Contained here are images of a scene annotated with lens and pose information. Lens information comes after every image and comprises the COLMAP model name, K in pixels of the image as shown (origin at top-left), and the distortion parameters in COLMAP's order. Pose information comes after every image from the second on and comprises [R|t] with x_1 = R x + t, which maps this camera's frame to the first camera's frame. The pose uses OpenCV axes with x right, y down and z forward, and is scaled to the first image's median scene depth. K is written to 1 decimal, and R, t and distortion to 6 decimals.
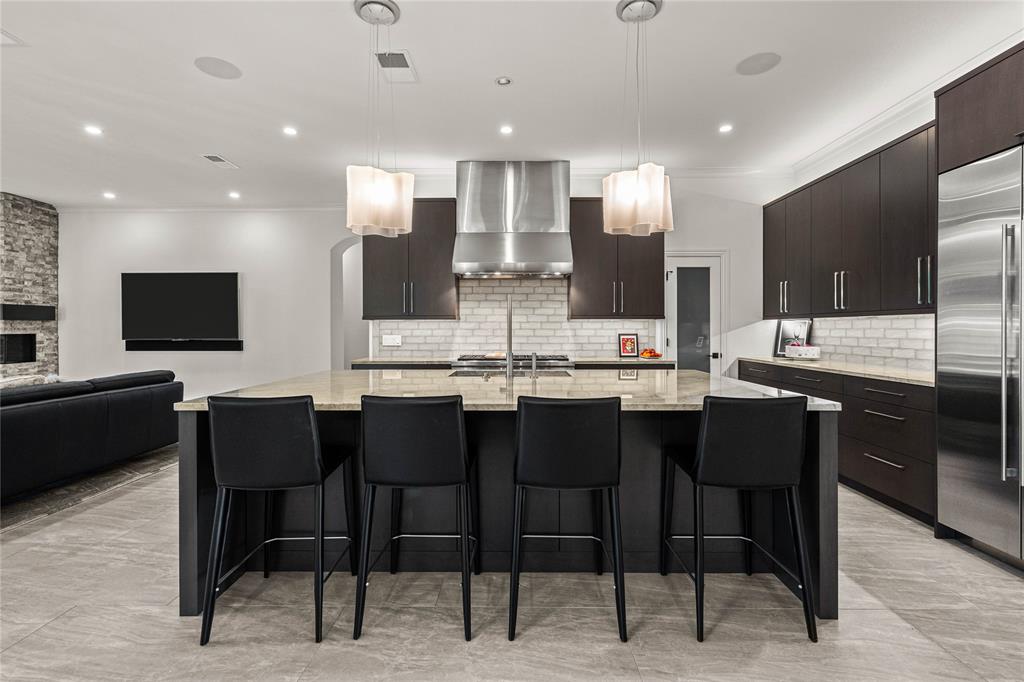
lens RADIAL K [[470.2, 0, 511.6], [0, 470.2, 328.9], [0, 0, 1]] dist [-0.001308, 0.000664]
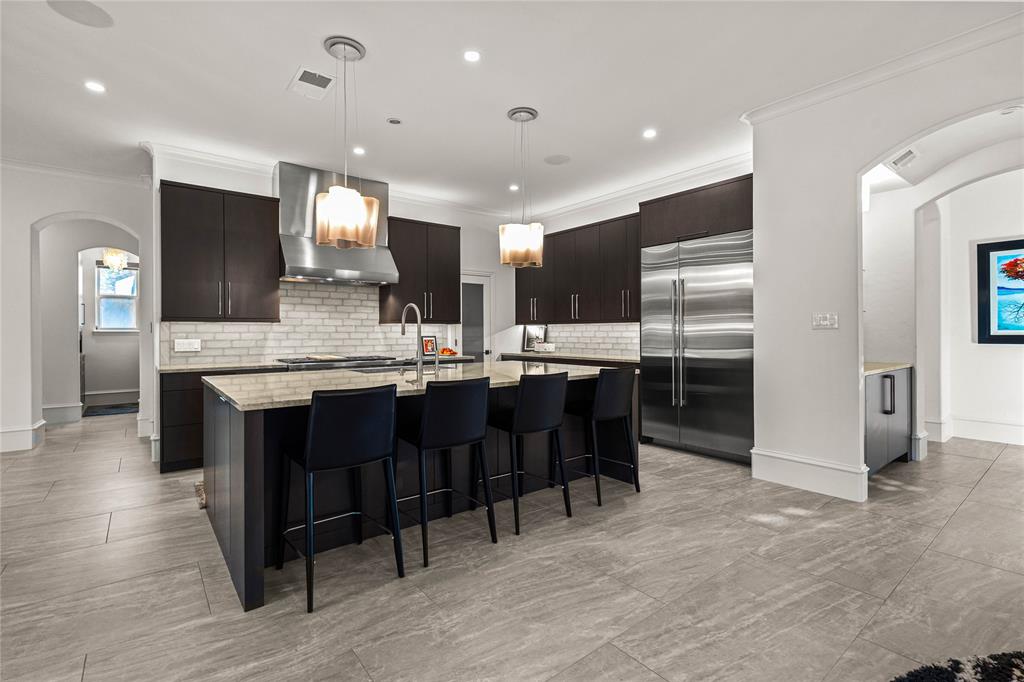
lens RADIAL K [[470.2, 0, 511.6], [0, 470.2, 328.9], [0, 0, 1]] dist [-0.001308, 0.000664]
pose [[0.776276, 0.002380, 0.630389, -0.339279], [0.003300, 0.999964, -0.007839, 0.002501], [-0.630385, 0.008166, 0.776240, -0.060559]]
